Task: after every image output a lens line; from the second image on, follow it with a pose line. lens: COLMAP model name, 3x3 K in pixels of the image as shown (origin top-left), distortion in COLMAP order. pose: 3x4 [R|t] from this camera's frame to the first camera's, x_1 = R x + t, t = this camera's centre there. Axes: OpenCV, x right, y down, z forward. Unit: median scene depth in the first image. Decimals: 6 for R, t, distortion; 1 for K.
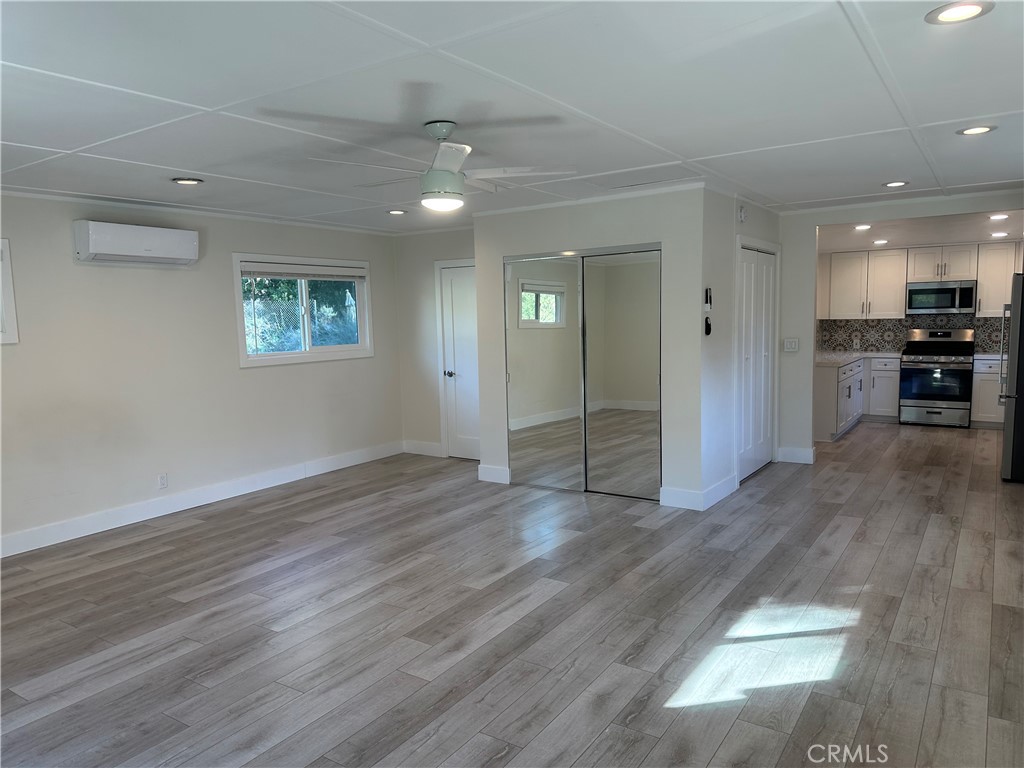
lens RADIAL K [[724.7, 0, 509.1], [0, 724.7, 365.1], [0, 0, 1]] dist [0.050279, -0.058393]
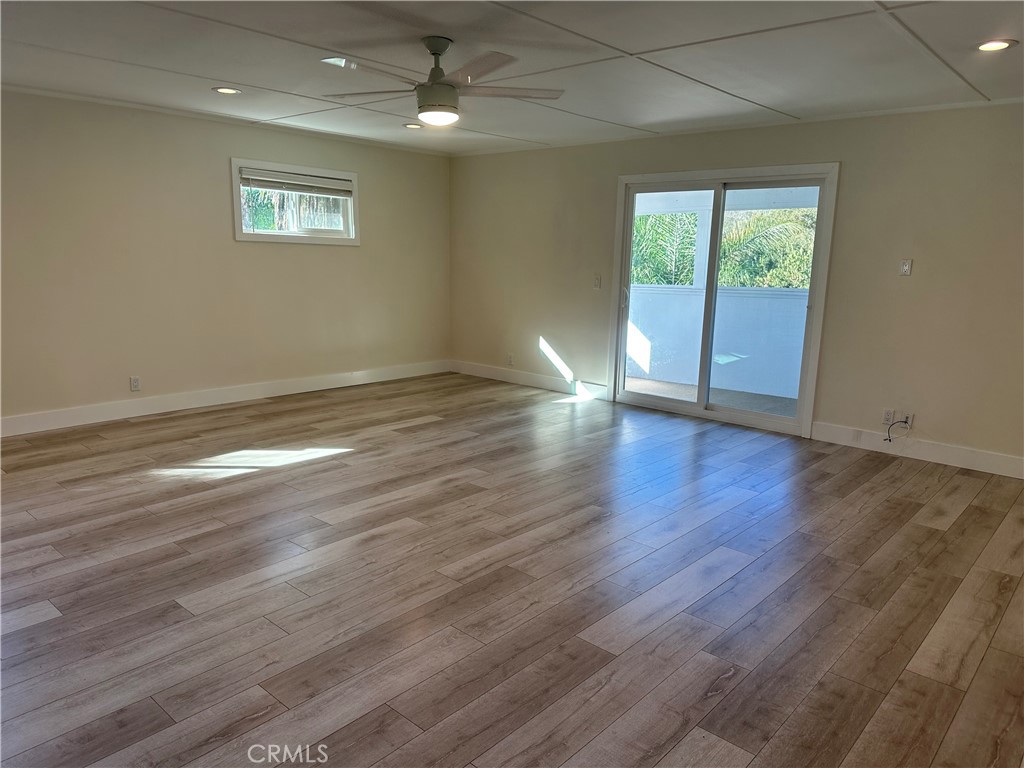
lens RADIAL K [[713.8, 0, 507.9], [0, 713.8, 378.2], [0, 0, 1]] dist [0.179372, -0.267908]
pose [[-0.989961, -0.019758, 0.139955, -0.284850], [0.015763, 0.968572, 0.248231, -0.101422], [-0.140461, 0.247945, -0.958537, 1.747795]]
